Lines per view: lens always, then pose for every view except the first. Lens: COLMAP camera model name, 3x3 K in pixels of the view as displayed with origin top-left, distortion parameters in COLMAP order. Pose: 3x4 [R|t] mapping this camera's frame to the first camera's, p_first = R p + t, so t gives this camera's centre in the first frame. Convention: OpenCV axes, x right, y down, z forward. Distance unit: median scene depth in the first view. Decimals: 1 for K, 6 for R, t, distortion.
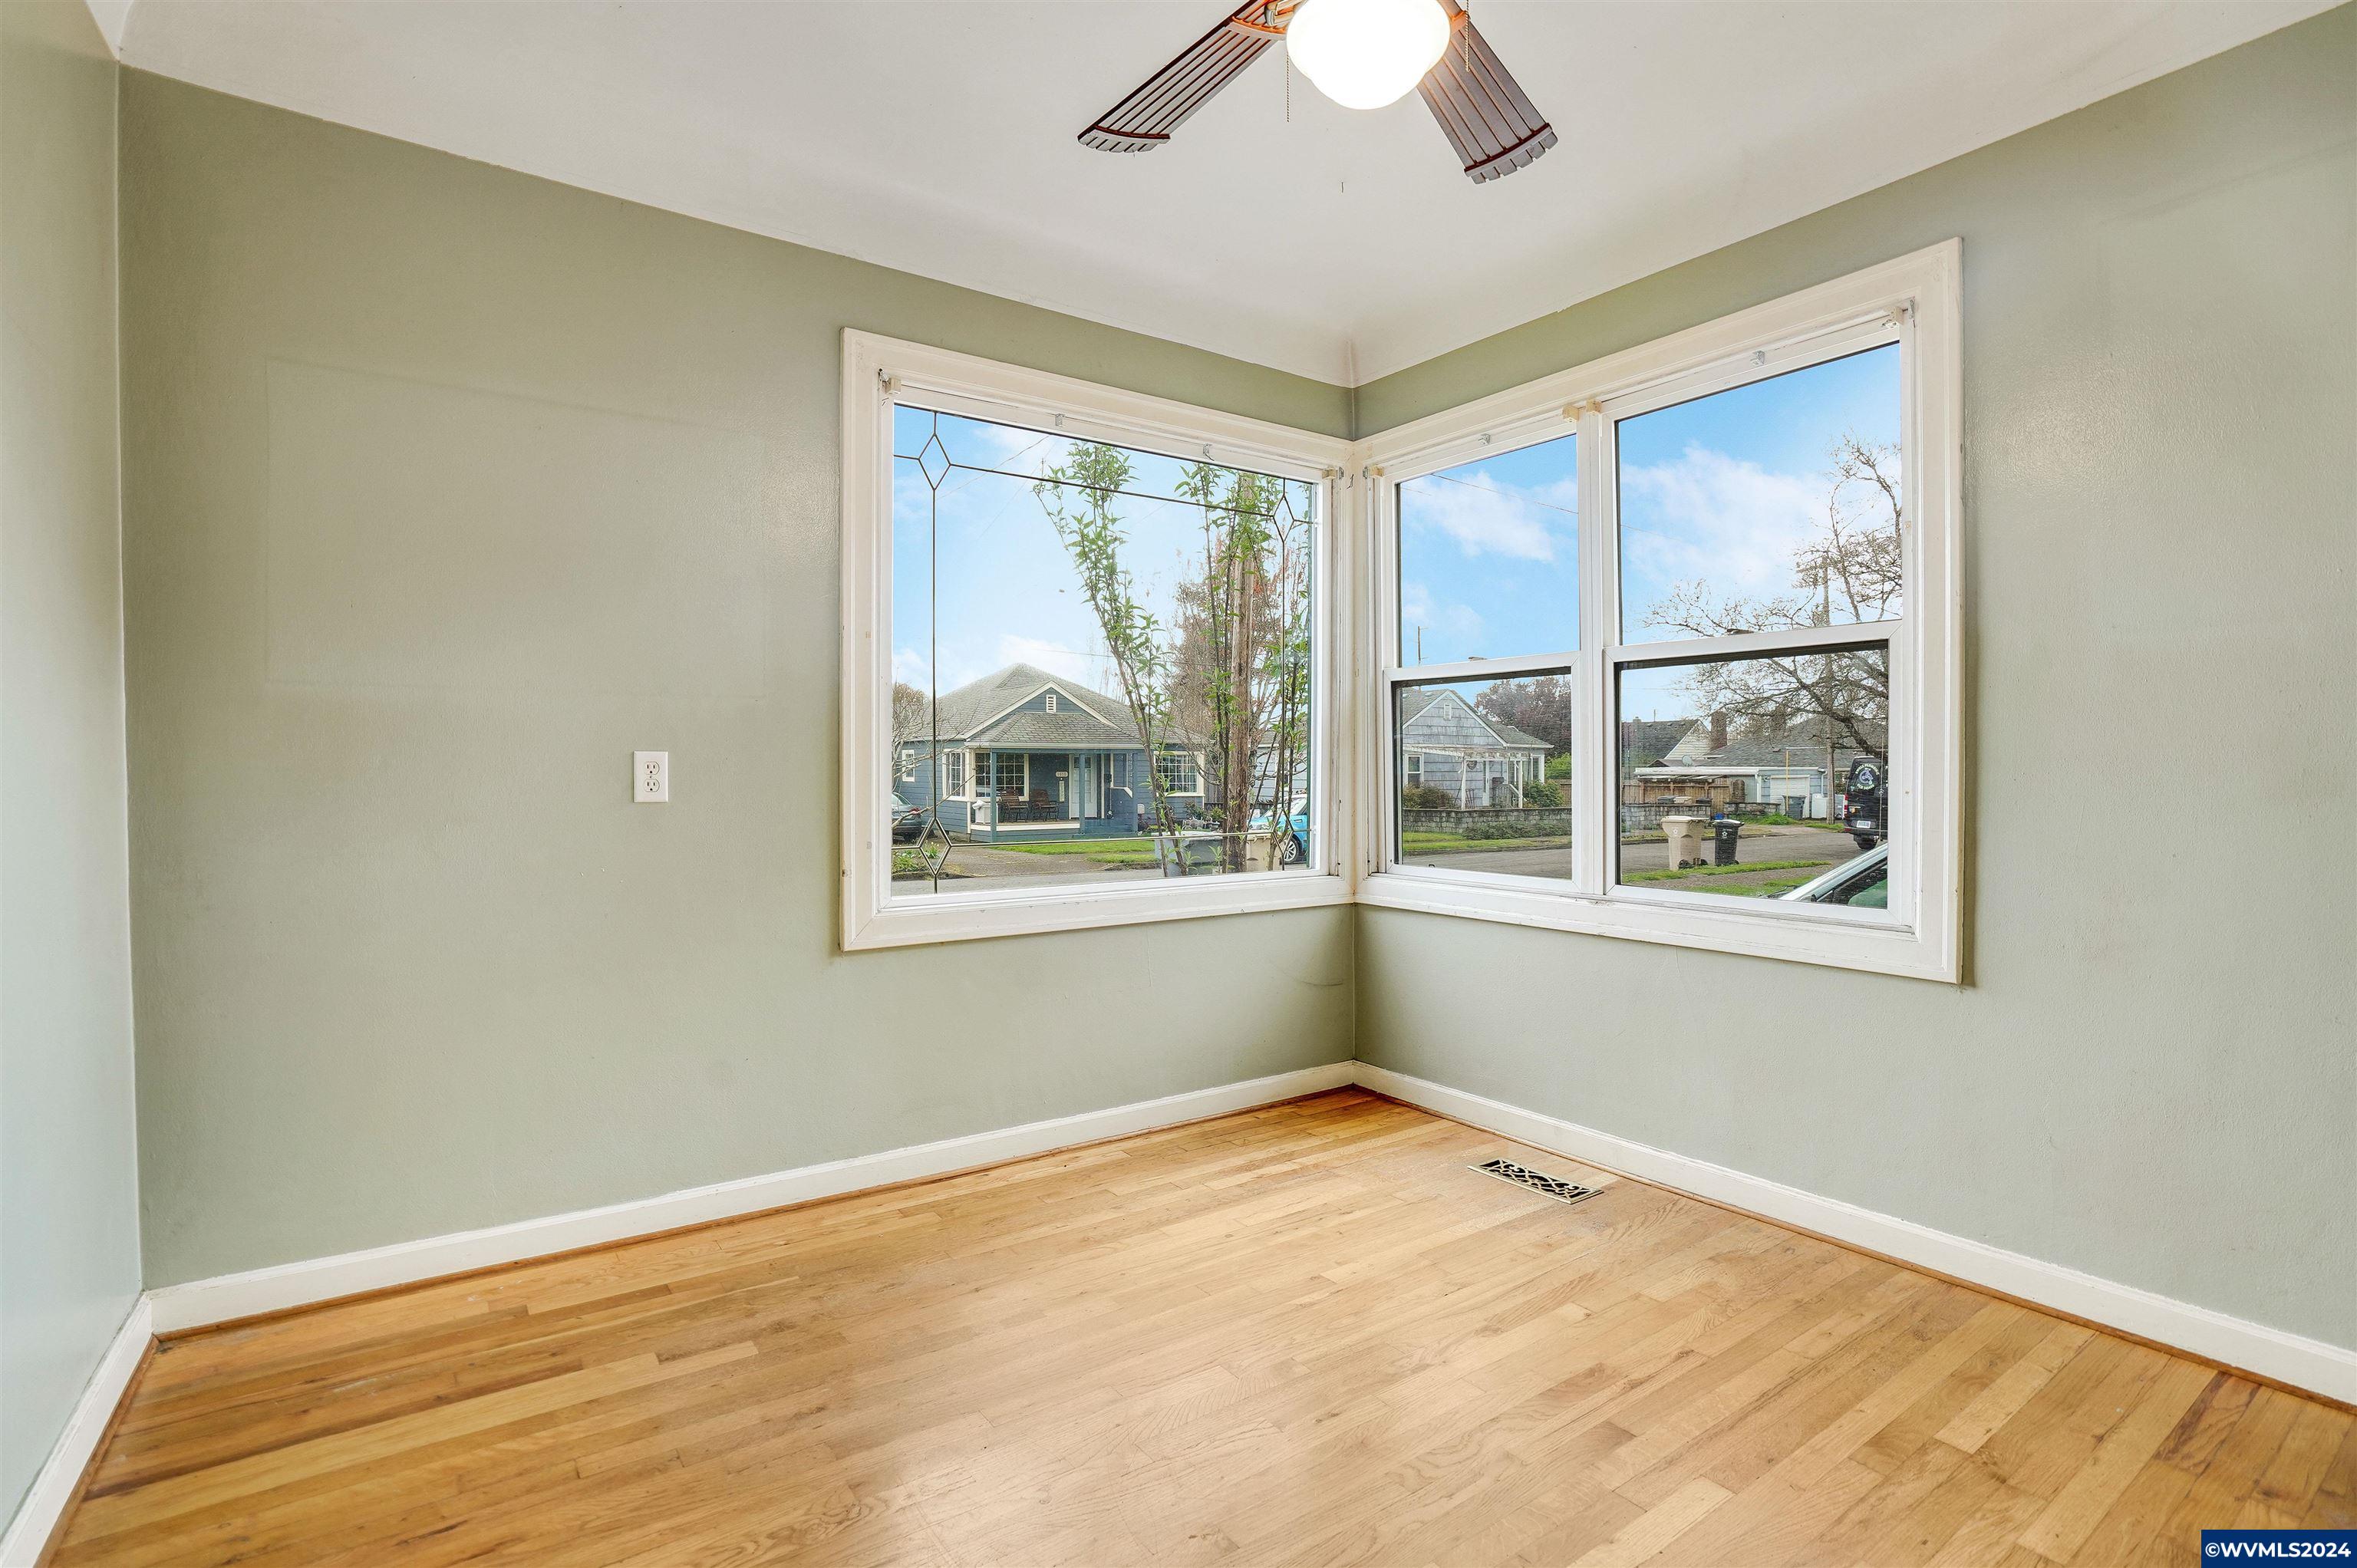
lens RADIAL K [[1130.2, 0, 1176.9], [0, 1130.2, 795.5], [0, 0, 1]] dist [-0.073393, 0.027810]
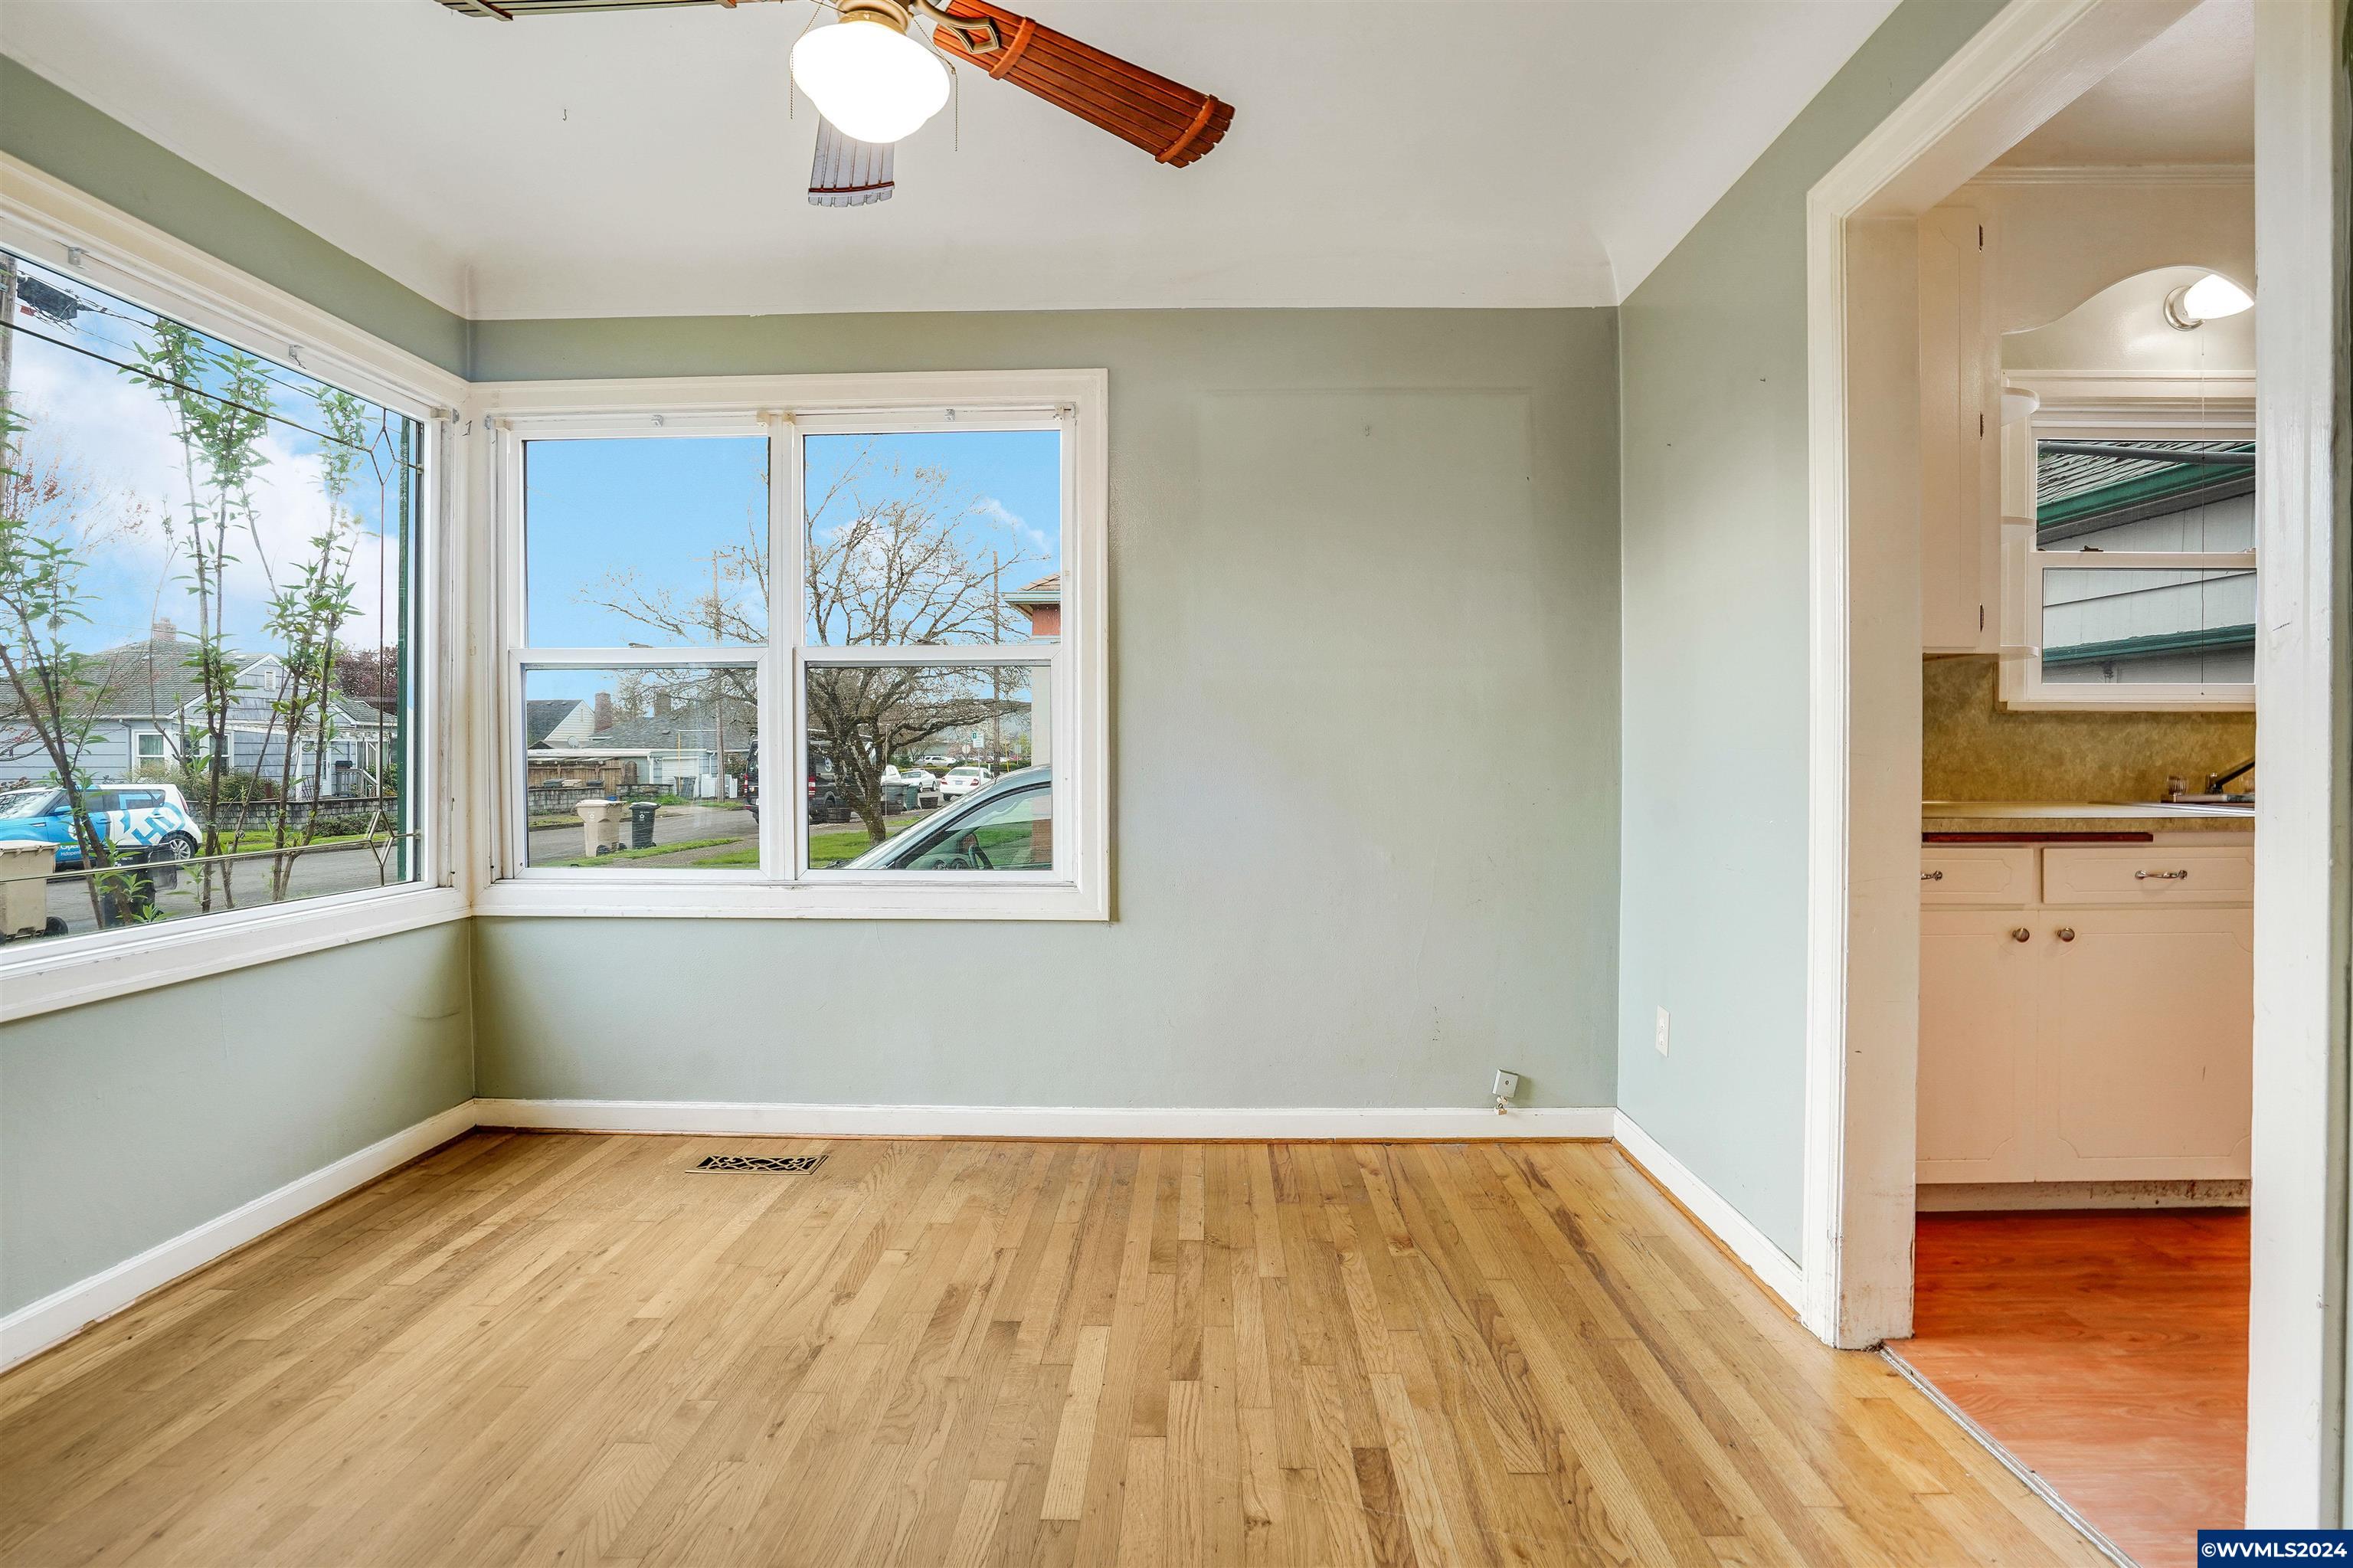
lens RADIAL K [[1156.8, 0, 1166.4], [0, 1156.8, 770.0], [0, 0, 1]] dist [-0.074454, 0.030972]
pose [[0.586179, -0.014706, 0.810048, -0.272775], [0.018879, 0.999812, 0.004490, -0.012896], [-0.809961, 0.012661, 0.586347, 0.073069]]
